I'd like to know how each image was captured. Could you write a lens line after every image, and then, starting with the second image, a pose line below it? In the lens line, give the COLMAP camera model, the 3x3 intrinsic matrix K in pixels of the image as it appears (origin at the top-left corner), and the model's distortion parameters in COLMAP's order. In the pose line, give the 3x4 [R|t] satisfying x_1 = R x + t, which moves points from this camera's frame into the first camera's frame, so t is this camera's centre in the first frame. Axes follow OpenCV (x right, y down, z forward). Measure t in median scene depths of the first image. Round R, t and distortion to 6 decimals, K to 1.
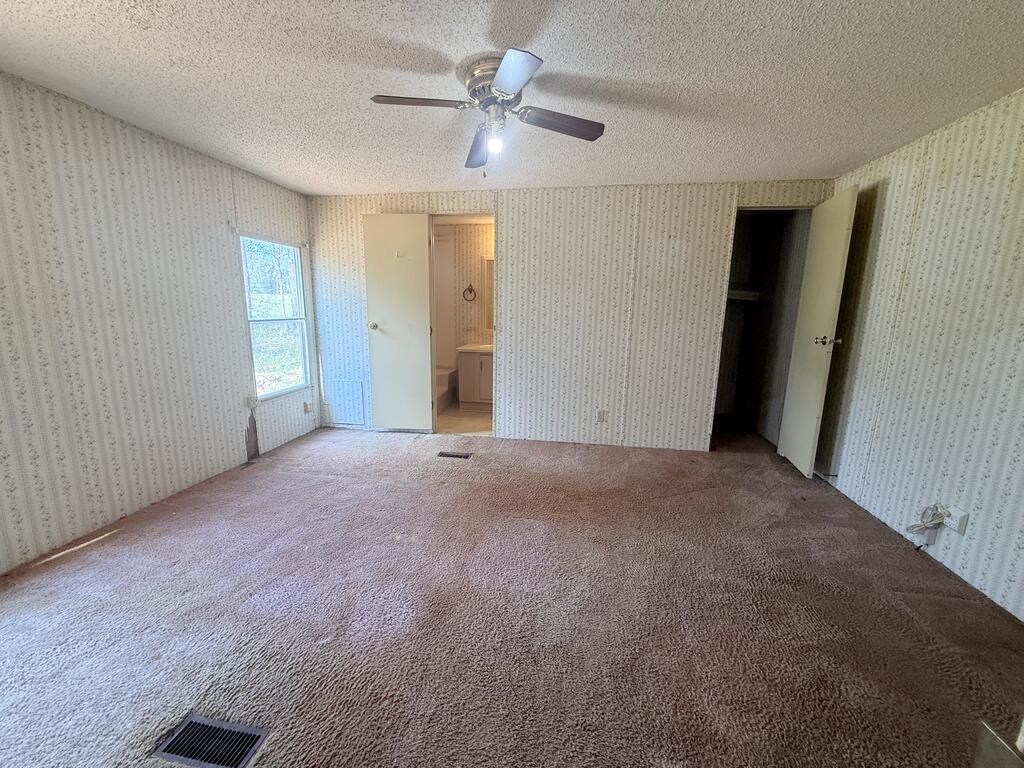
lens RADIAL K [[410.3, 0, 508.9], [0, 410.3, 384.5], [0, 0, 1]] dist [-0.001940, -0.000248]
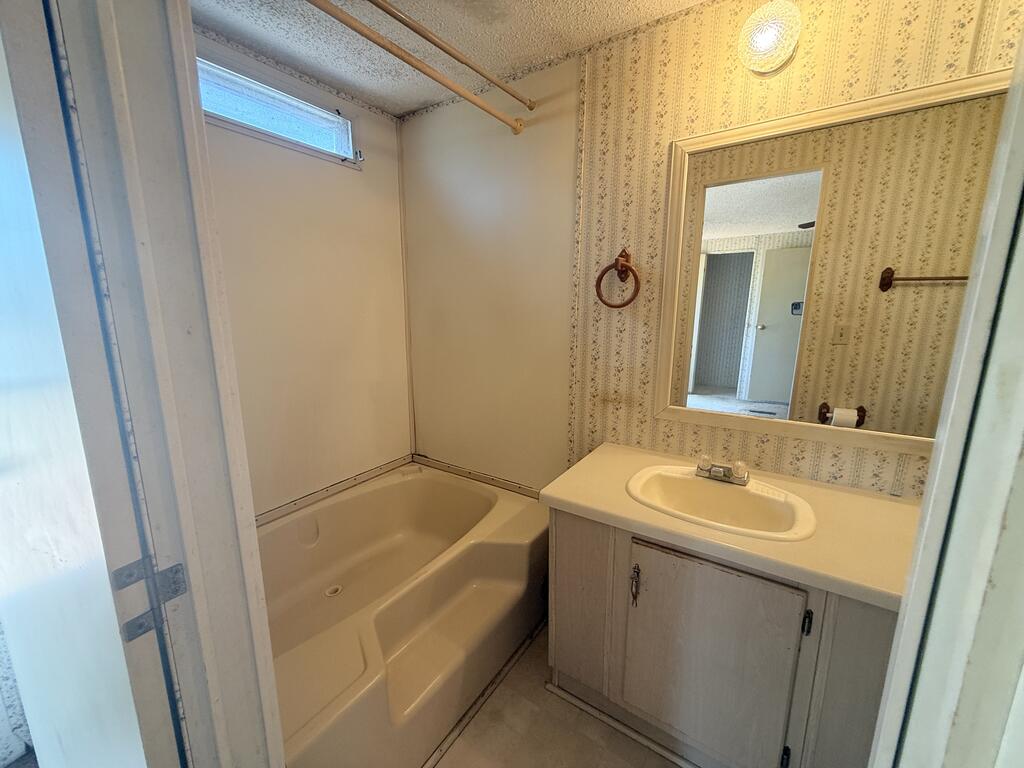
lens RADIAL K [[410.3, 0, 508.9], [0, 410.3, 384.5], [0, 0, 1]] dist [-0.001940, -0.000248]
pose [[0.911828, 0.058609, -0.406368, -0.043389], [-0.058043, 0.998220, 0.013730, -0.147948], [0.406449, 0.011067, 0.913607, 0.699312]]
